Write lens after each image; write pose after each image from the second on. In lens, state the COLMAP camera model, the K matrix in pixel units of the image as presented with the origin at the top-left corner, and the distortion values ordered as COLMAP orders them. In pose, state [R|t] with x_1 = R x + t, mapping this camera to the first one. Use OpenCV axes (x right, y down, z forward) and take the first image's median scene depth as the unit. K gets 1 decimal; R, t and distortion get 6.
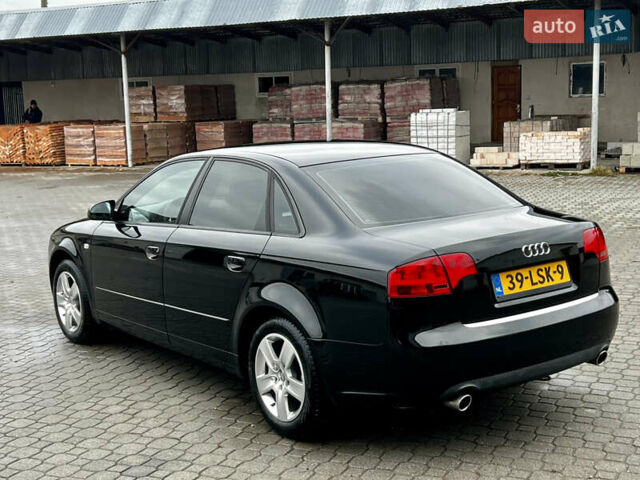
lens RADIAL K [[950.0, 0, 320.0], [0, 950.0, 240.0], [0, 0, 1]] dist [0.095875, -0.078735]
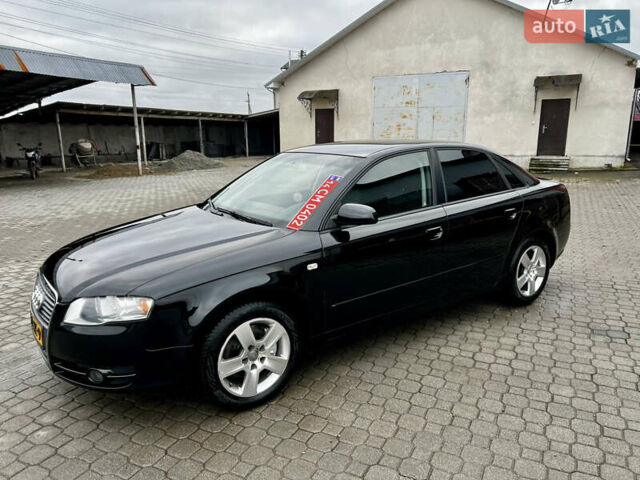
lens RADIAL K [[479.3, 0, 324.8], [0, 479.3, 240.6], [0, 0, 1]] dist [0.053247, -0.055607]
pose [[0.013824, -0.179162, 0.983722, -0.642357], [0.156312, 0.972108, 0.174850, -0.086560], [-0.987611, 0.151350, 0.041444, 0.948688]]
